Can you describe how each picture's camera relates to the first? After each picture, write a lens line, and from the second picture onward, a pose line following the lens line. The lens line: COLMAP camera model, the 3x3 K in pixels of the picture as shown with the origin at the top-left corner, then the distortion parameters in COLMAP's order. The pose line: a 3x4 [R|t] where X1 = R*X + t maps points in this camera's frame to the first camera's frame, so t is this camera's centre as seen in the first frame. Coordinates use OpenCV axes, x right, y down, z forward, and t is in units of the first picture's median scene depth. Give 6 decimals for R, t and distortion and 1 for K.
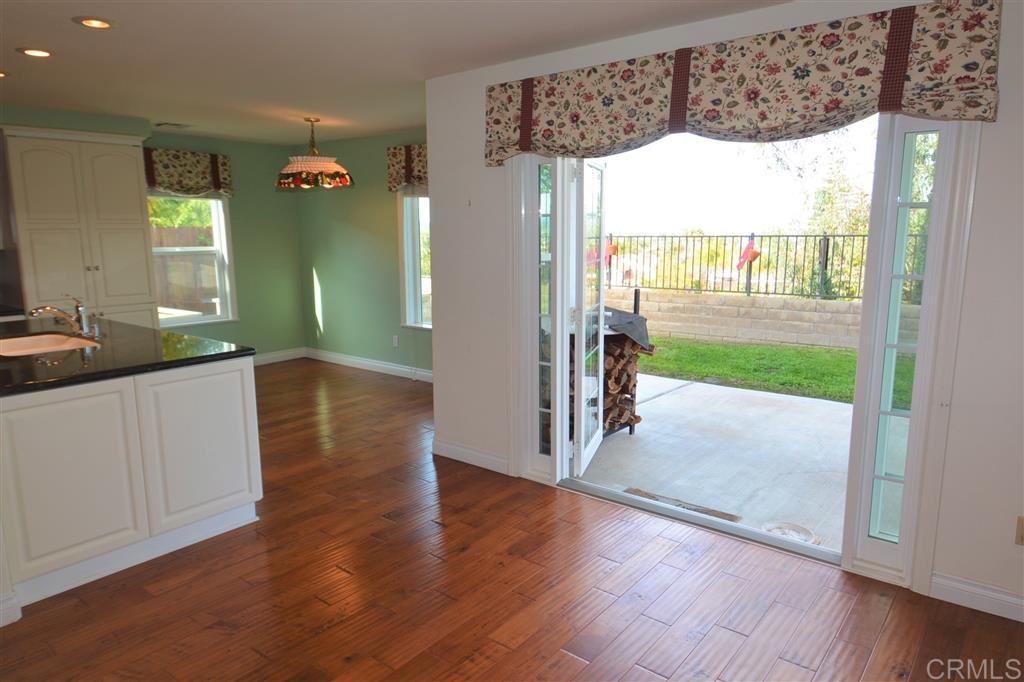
lens RADIAL K [[661.2, 0, 506.7], [0, 661.2, 344.3], [0, 0, 1]] dist [0.053532, -0.010126]
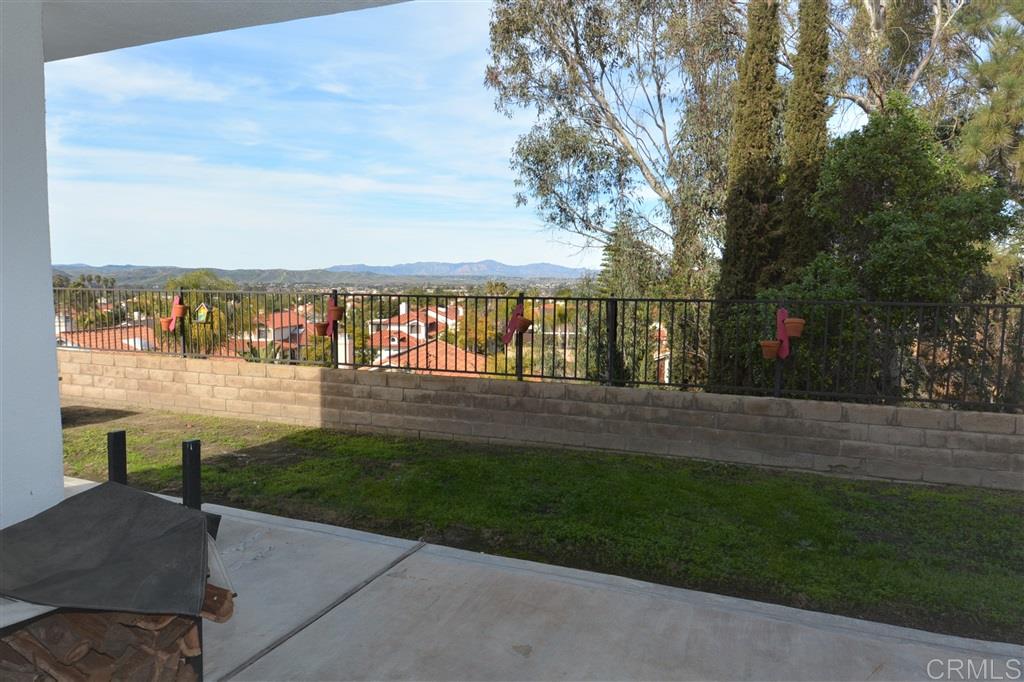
lens RADIAL K [[661.2, 0, 502.8], [0, 661.2, 345.2], [0, 0, 1]] dist [0.053532, -0.010126]
pose [[0.962439, -0.014114, 0.271132, 0.166316], [0.034384, 0.996943, -0.070156, -0.065614], [-0.269313, 0.076844, 0.959982, 0.347319]]
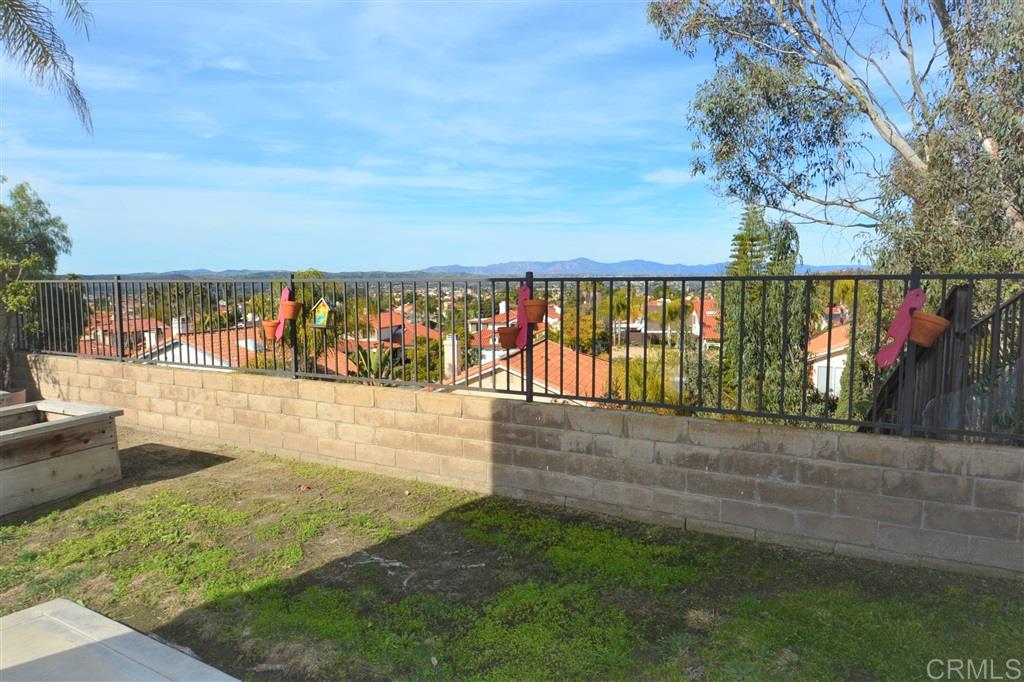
lens RADIAL K [[661.2, 0, 515.2], [0, 661.2, 341.4], [0, 0, 1]] dist [0.053532, -0.010126]
pose [[0.988468, -0.015178, 0.150667, 0.101185], [0.027126, 0.996618, -0.077564, -0.110519], [-0.148980, 0.080756, 0.985537, 0.715216]]
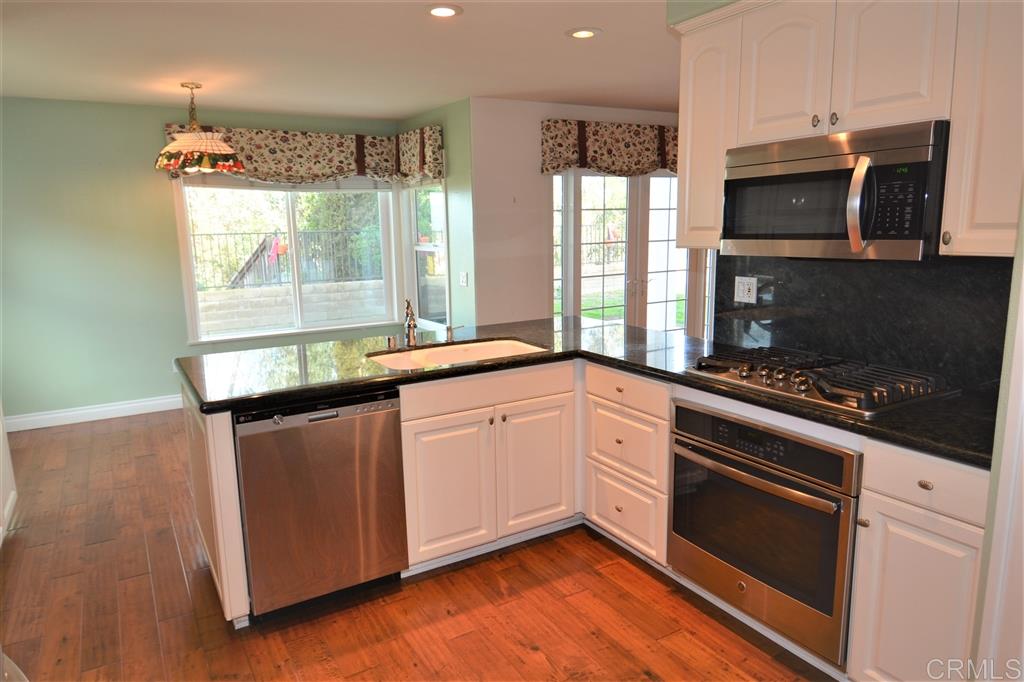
lens RADIAL K [[661.2, 0, 511.0], [0, 661.2, 342.1], [0, 0, 1]] dist [0.053532, -0.010126]
pose [[0.348886, -0.170949, 0.921442, -0.598936], [0.178531, 0.977340, 0.113722, -0.041802], [-0.920003, 0.124830, 0.371500, 0.255427]]
